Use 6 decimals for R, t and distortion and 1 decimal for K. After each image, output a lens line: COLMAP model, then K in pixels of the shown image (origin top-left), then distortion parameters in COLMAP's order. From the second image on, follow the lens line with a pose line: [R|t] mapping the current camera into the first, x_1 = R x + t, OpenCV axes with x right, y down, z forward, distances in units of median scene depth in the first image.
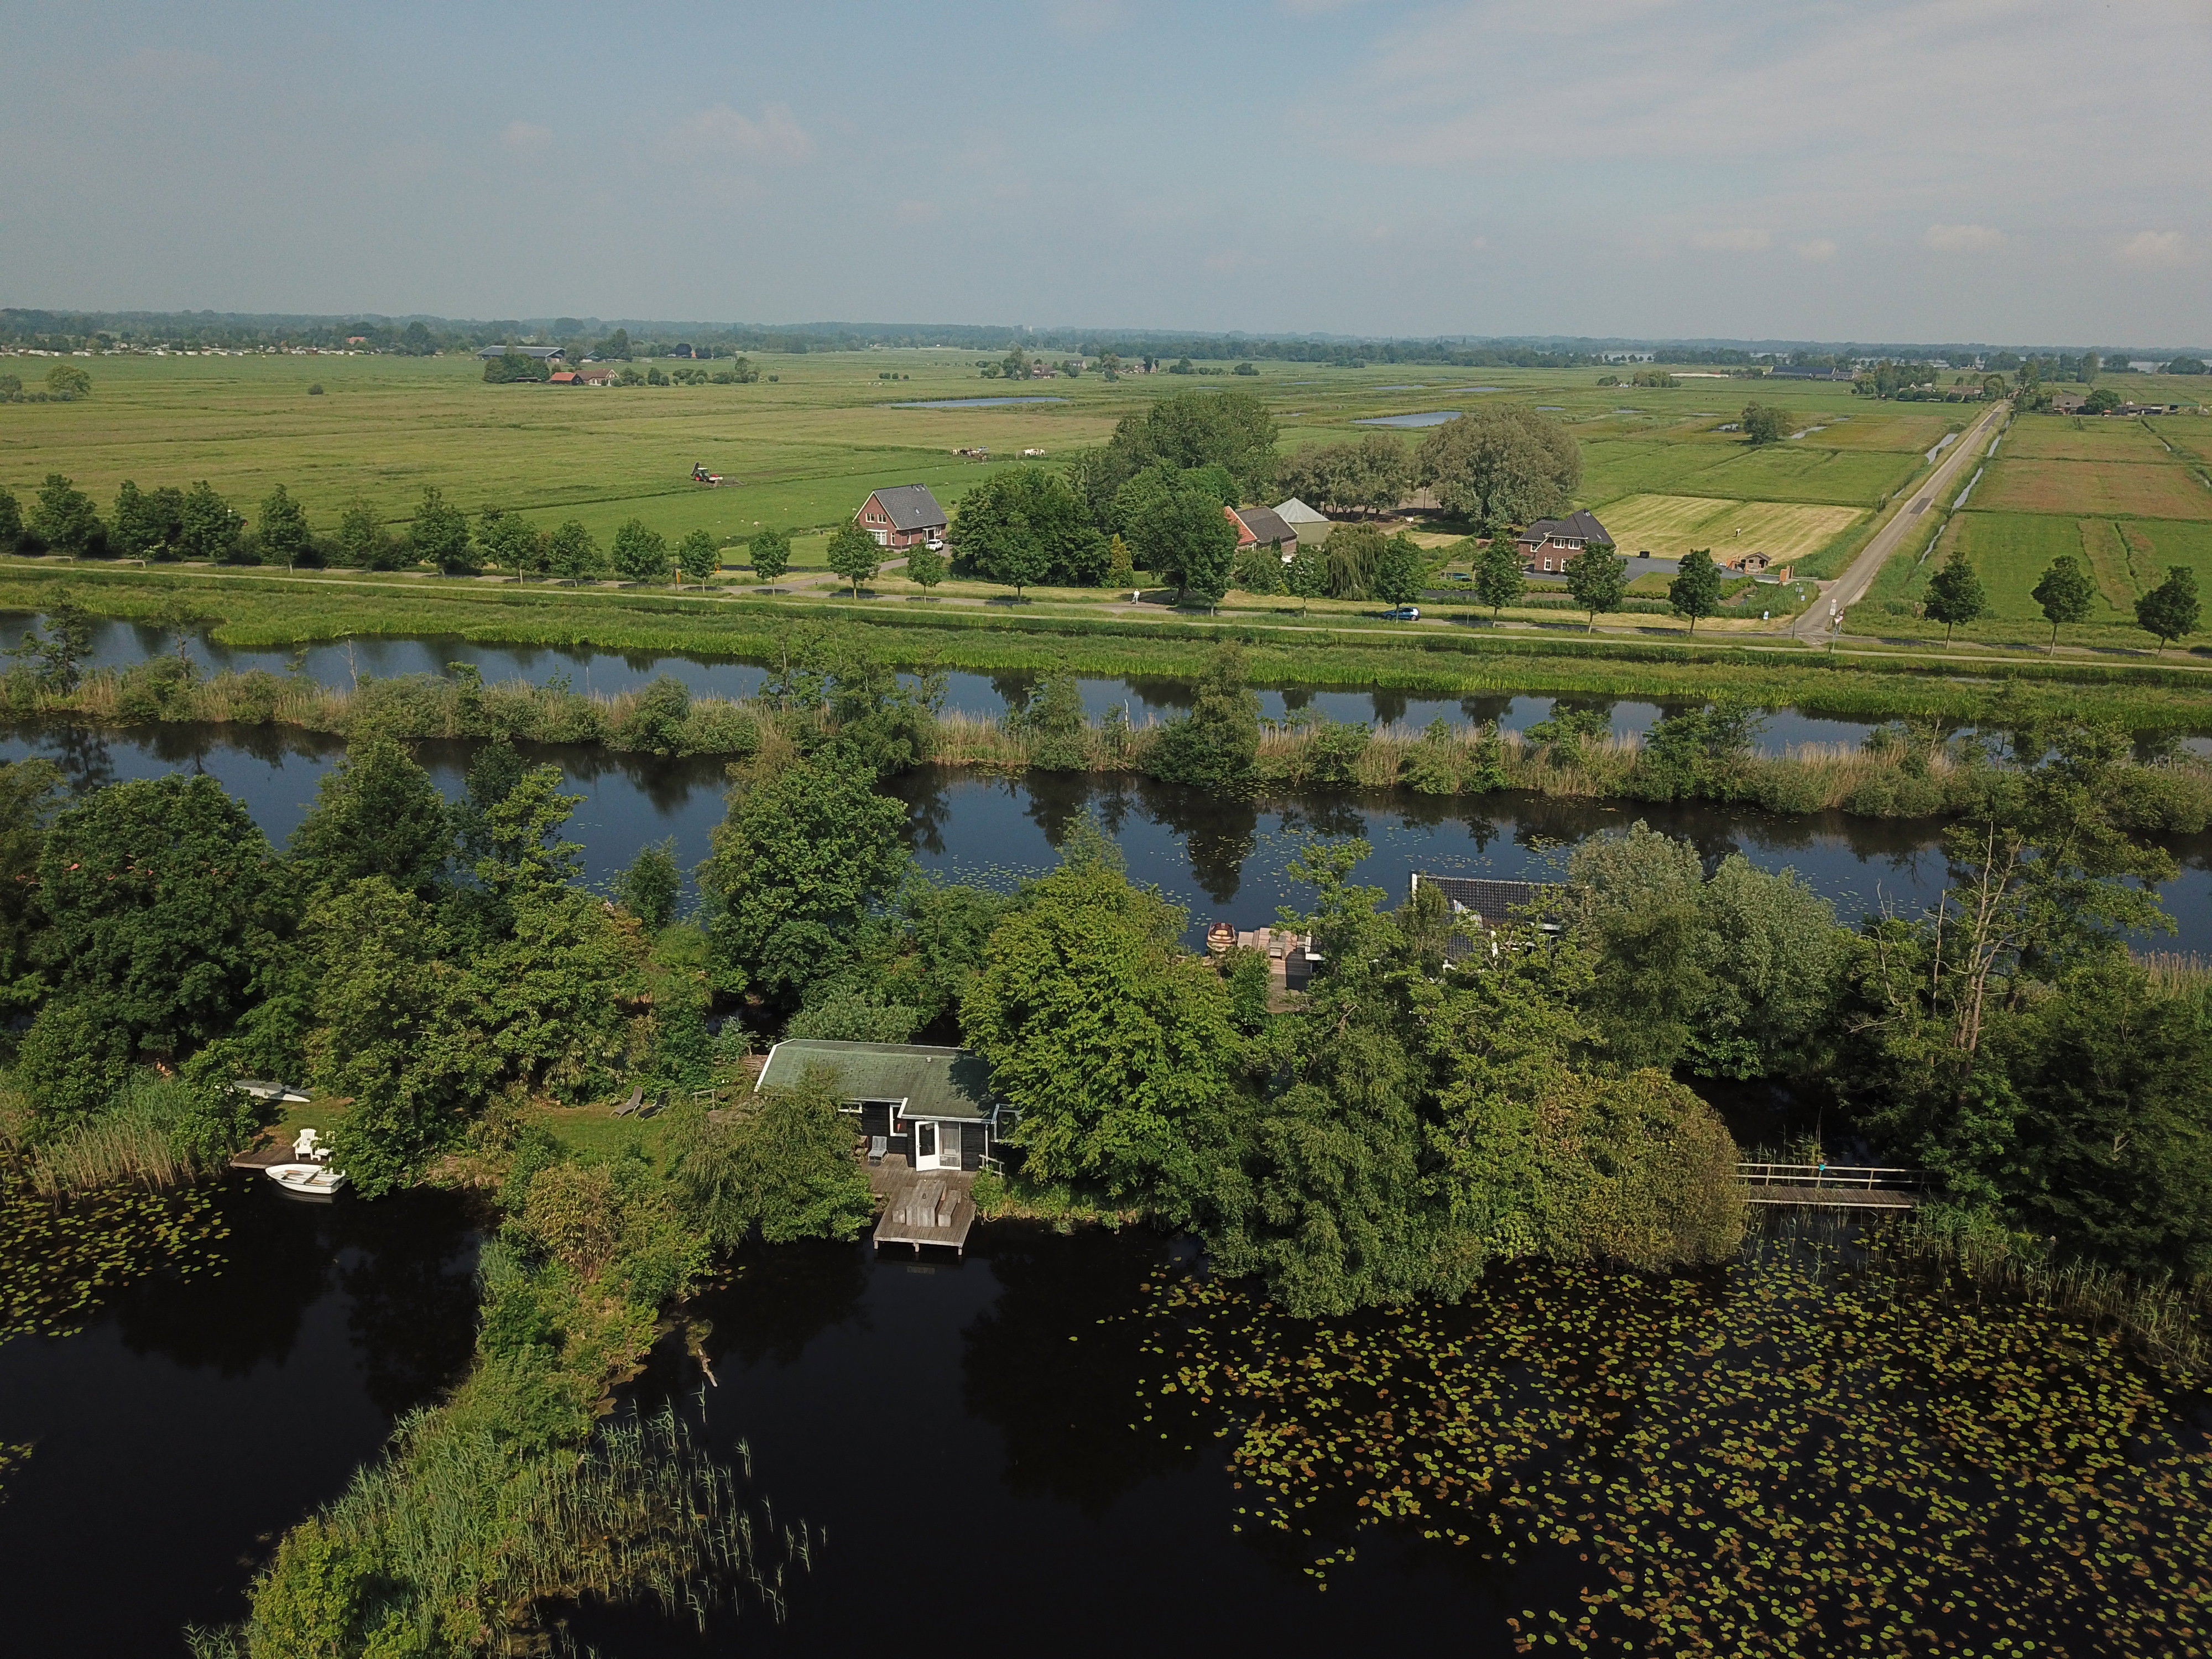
lens RADIAL K [[1692.9, 0, 1106.0], [0, 1692.9, 829.5], [0, 0, 1]] dist [0.007938, -0.005024]
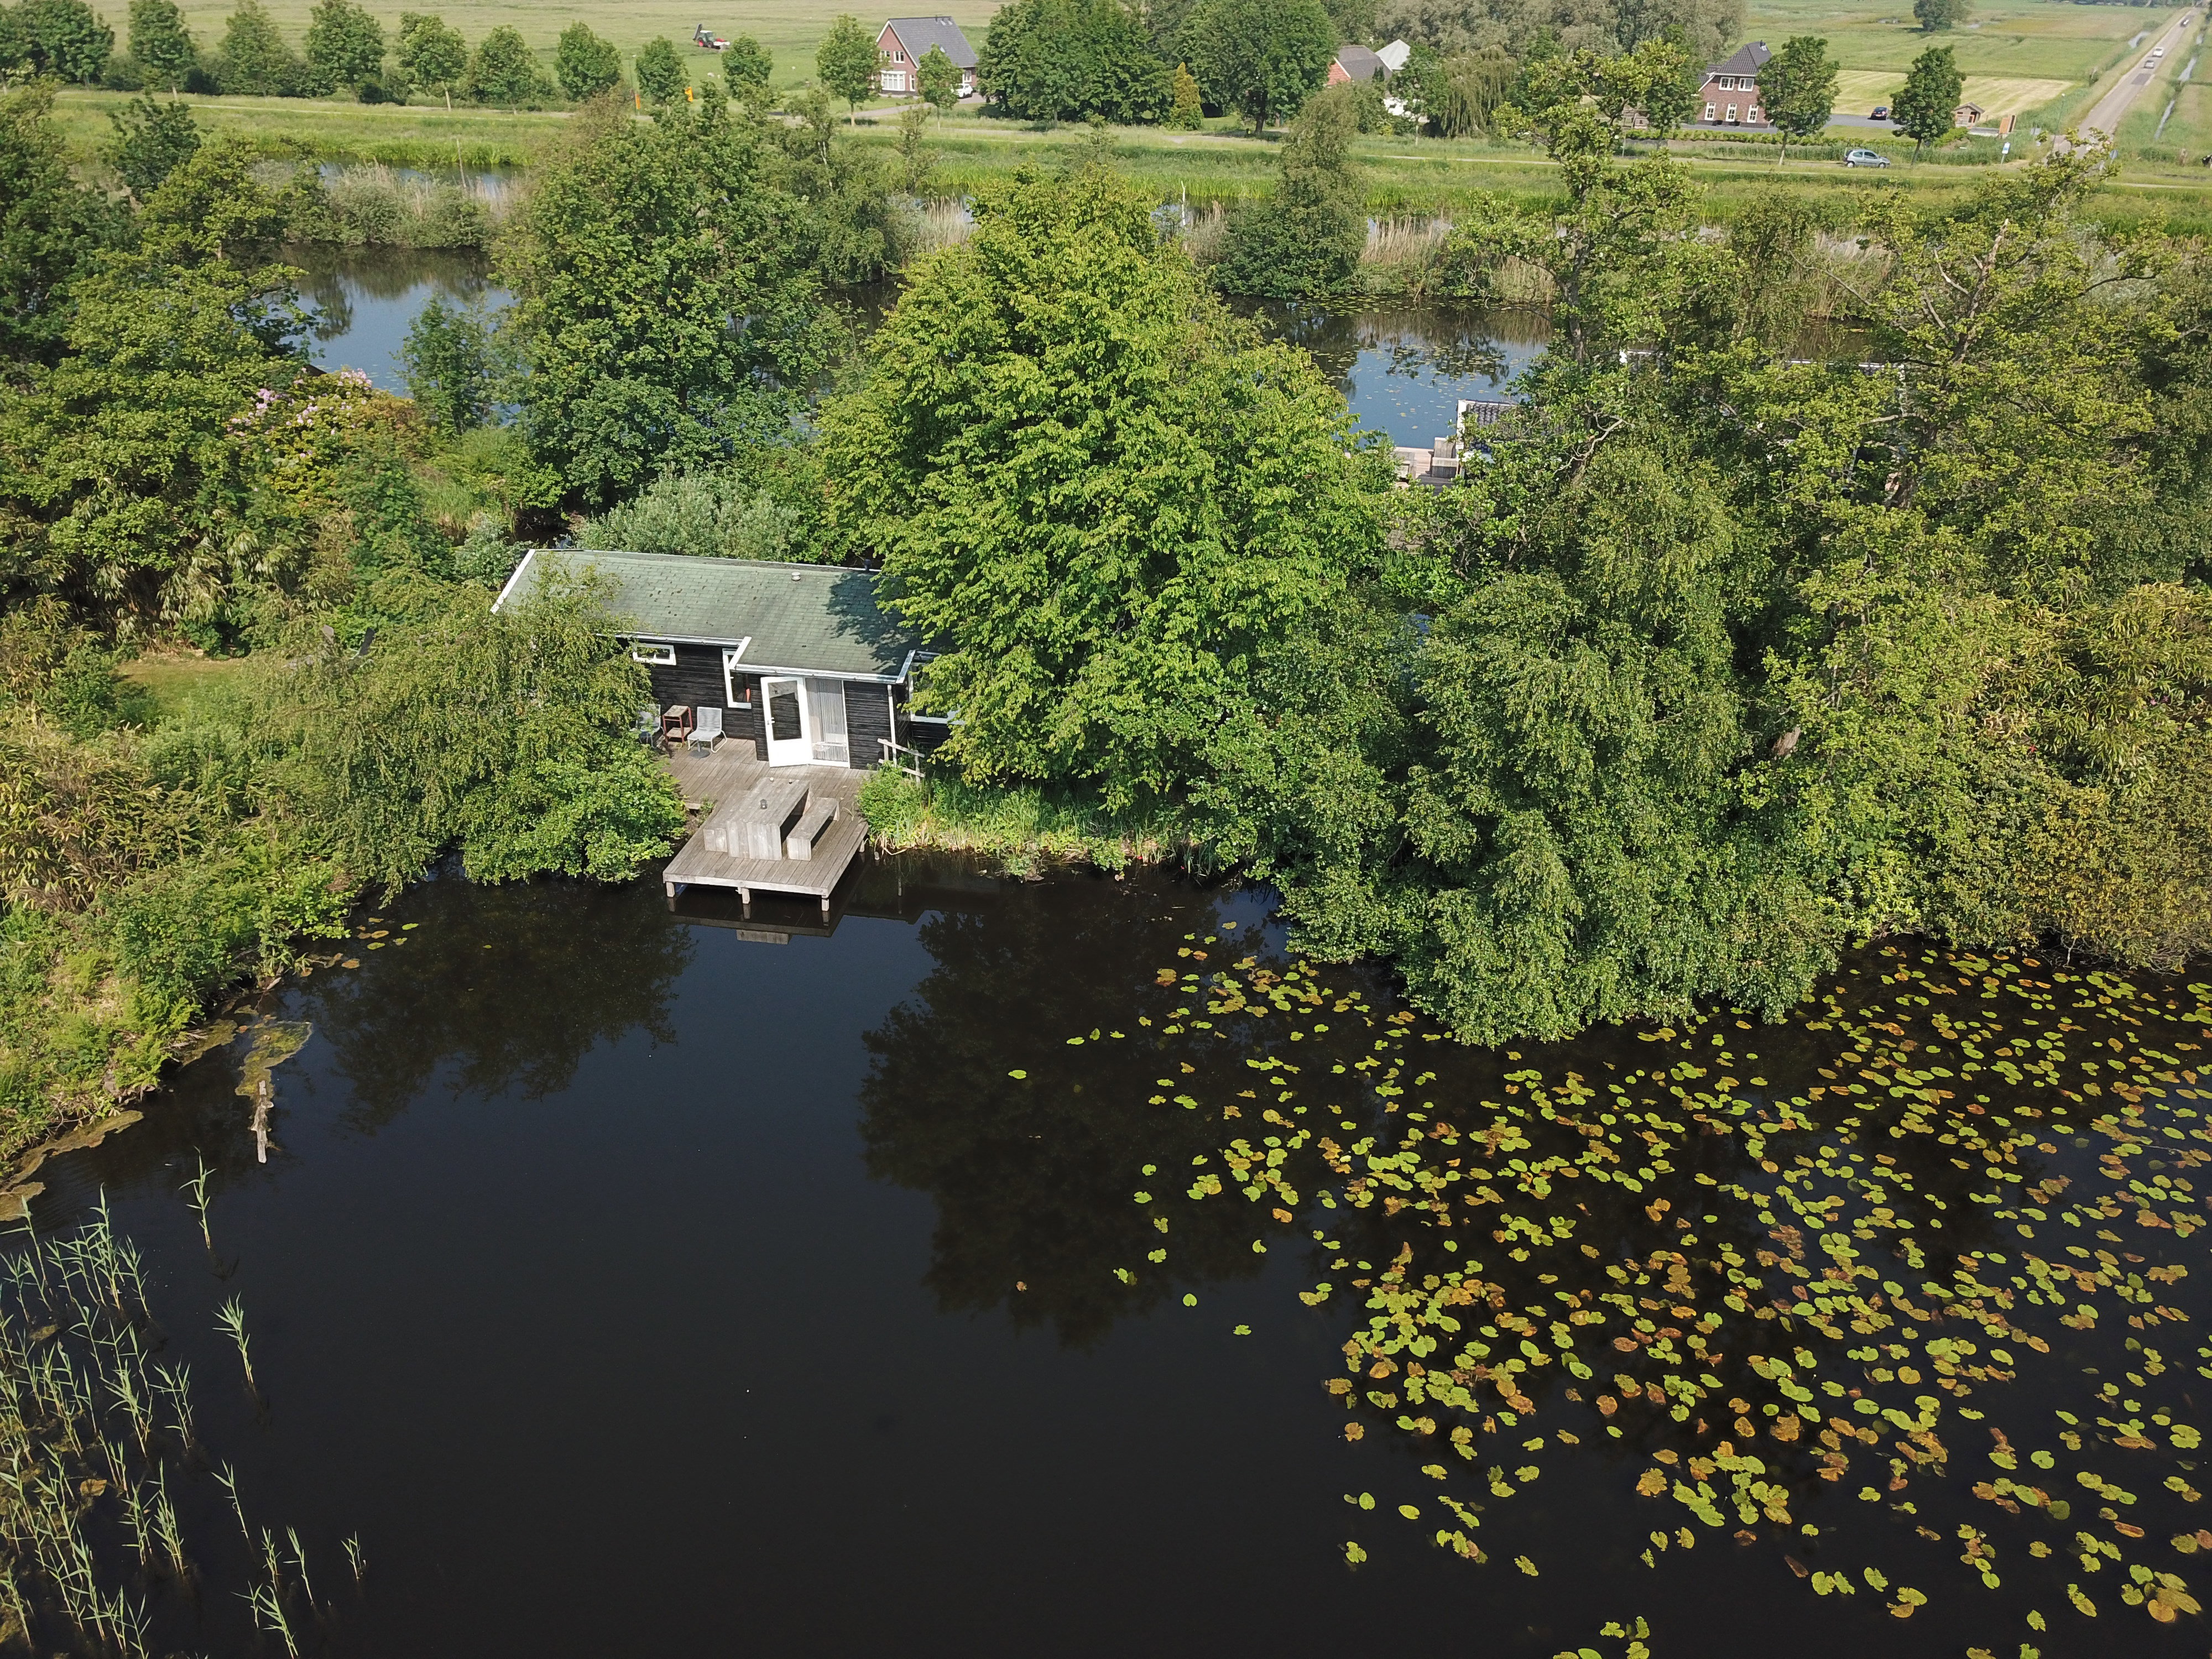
lens RADIAL K [[1692.9, 0, 1106.0], [0, 1692.9, 829.5], [0, 0, 1]] dist [0.007938, -0.005024]
pose [[0.999207, 0.017940, -0.035547, 0.023399], [-0.010909, 0.981932, 0.188918, 0.135501], [0.038293, -0.188380, 0.981349, 0.527973]]
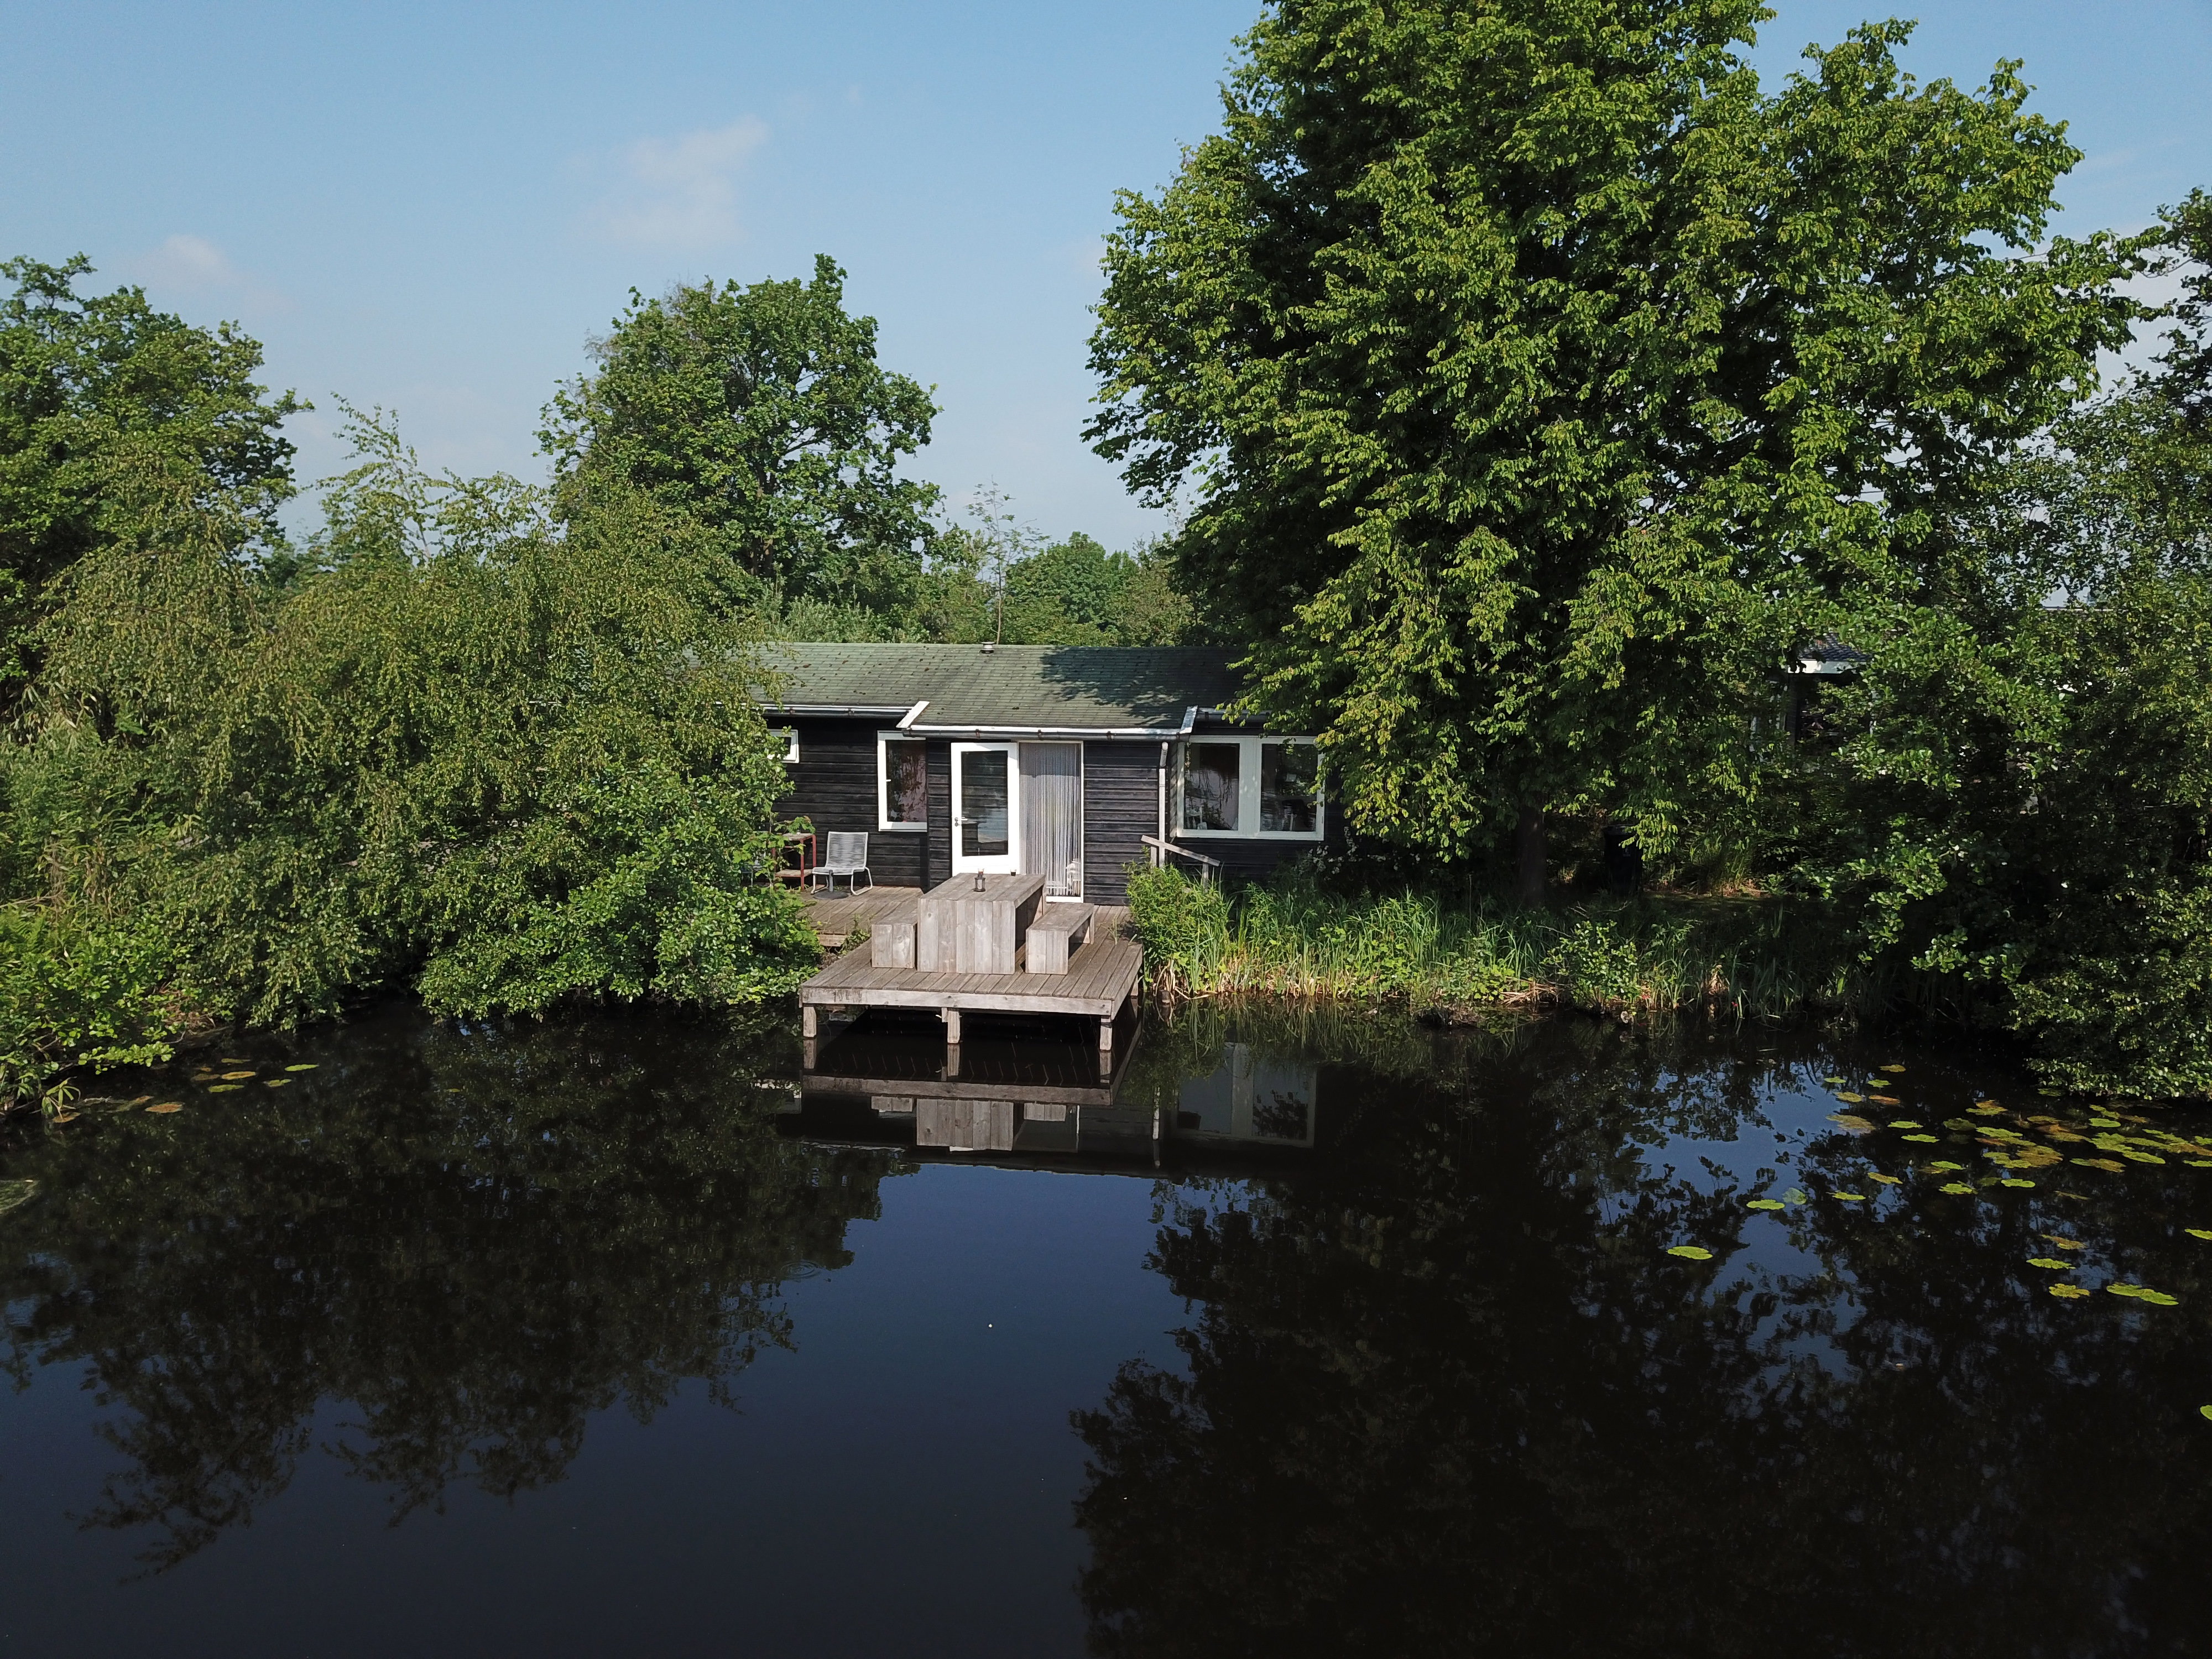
lens RADIAL K [[1648.8, 0, 1072.9], [0, 1648.8, 873.8], [0, 0, 1]] dist [0.069009, -0.098559]
pose [[0.999454, -0.004133, -0.032792, -0.091142], [-0.000760, 0.989015, -0.147811, 0.288821], [0.033043, 0.147755, 0.988472, 0.794948]]
